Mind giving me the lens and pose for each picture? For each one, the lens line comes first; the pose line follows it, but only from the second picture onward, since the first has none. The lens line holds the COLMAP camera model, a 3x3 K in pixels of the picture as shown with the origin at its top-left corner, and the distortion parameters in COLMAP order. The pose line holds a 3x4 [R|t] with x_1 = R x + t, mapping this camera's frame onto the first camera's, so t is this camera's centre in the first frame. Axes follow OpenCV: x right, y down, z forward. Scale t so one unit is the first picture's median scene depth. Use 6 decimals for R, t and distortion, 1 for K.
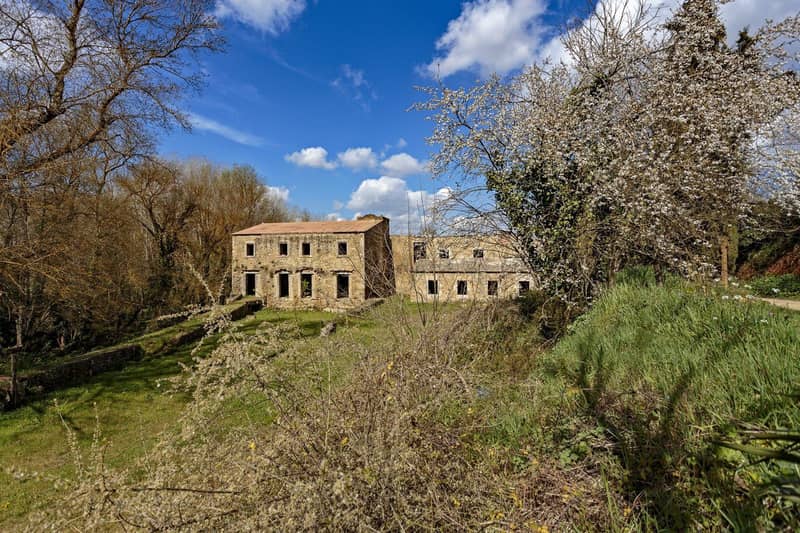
lens RADIAL K [[400.4, 0, 401.7], [0, 400.4, 267.4], [0, 0, 1]] dist [0.008218, 0.000102]
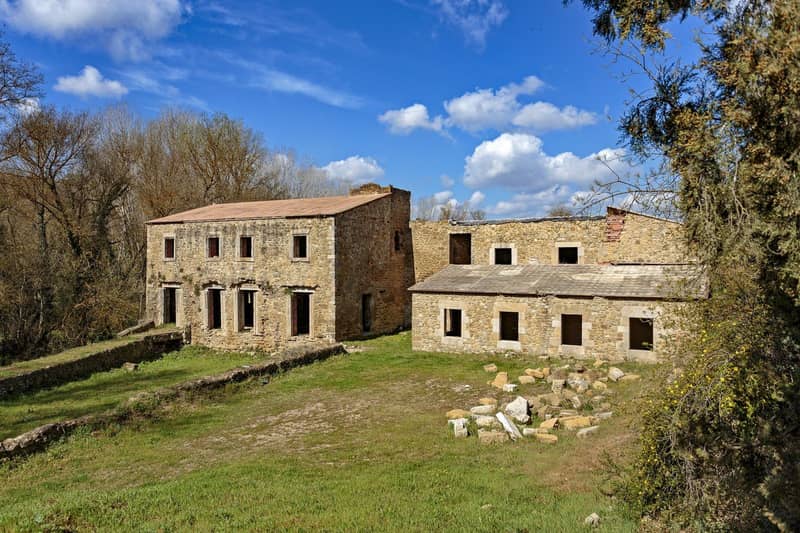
lens RADIAL K [[571.2, 0, 399.4], [0, 571.2, 268.6], [0, 0, 1]] dist [0.005181, 0.000038]
pose [[0.972404, 0.007560, -0.233179, 0.161850], [-0.007388, 0.999971, 0.001614, -0.017520], [0.233184, 0.000153, 0.972433, 0.258306]]
